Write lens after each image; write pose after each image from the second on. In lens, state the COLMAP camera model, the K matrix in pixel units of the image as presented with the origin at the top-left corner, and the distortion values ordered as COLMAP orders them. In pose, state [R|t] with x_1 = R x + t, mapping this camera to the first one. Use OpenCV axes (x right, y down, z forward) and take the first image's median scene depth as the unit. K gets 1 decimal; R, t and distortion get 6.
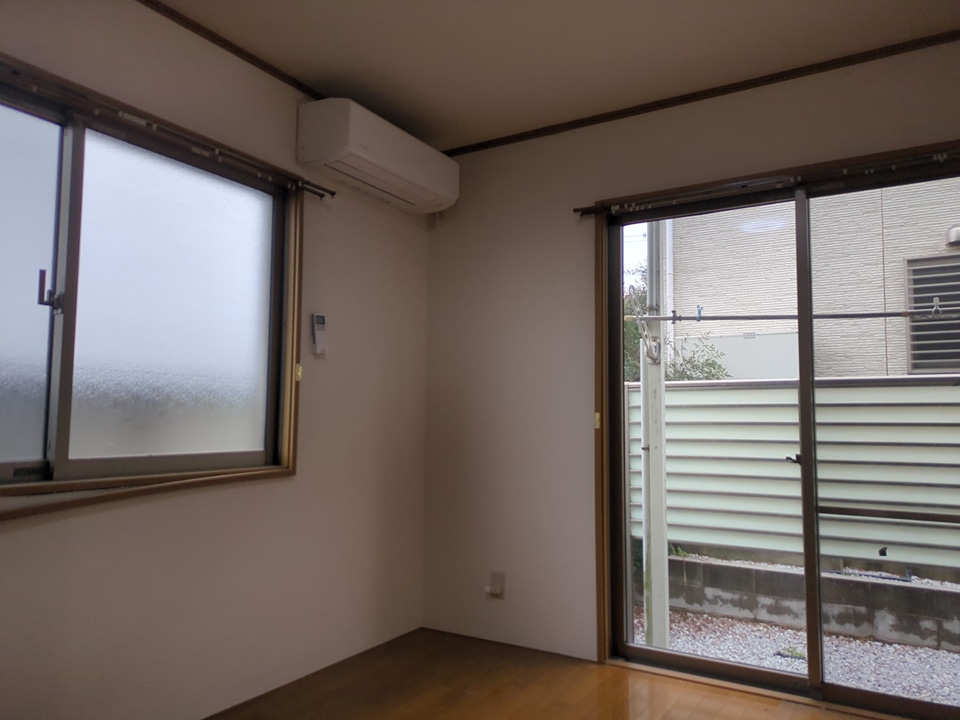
lens RADIAL K [[713.2, 0, 481.7], [0, 713.2, 364.0], [0, 0, 1]] dist [0.020449, -0.005025]
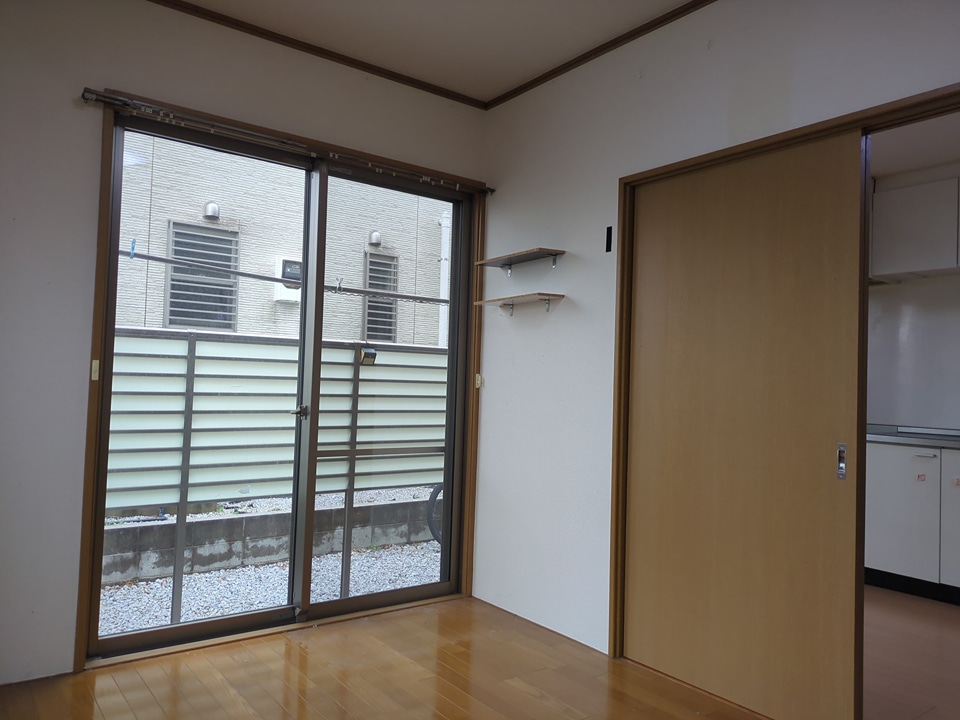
lens RADIAL K [[713.2, 0, 481.7], [0, 713.2, 364.0], [0, 0, 1]] dist [0.020449, -0.005025]
pose [[0.356150, 0.033379, 0.933832, -0.269728], [-0.102117, 0.994767, 0.003389, 0.017031], [-0.928832, -0.096567, 0.357695, 0.203255]]
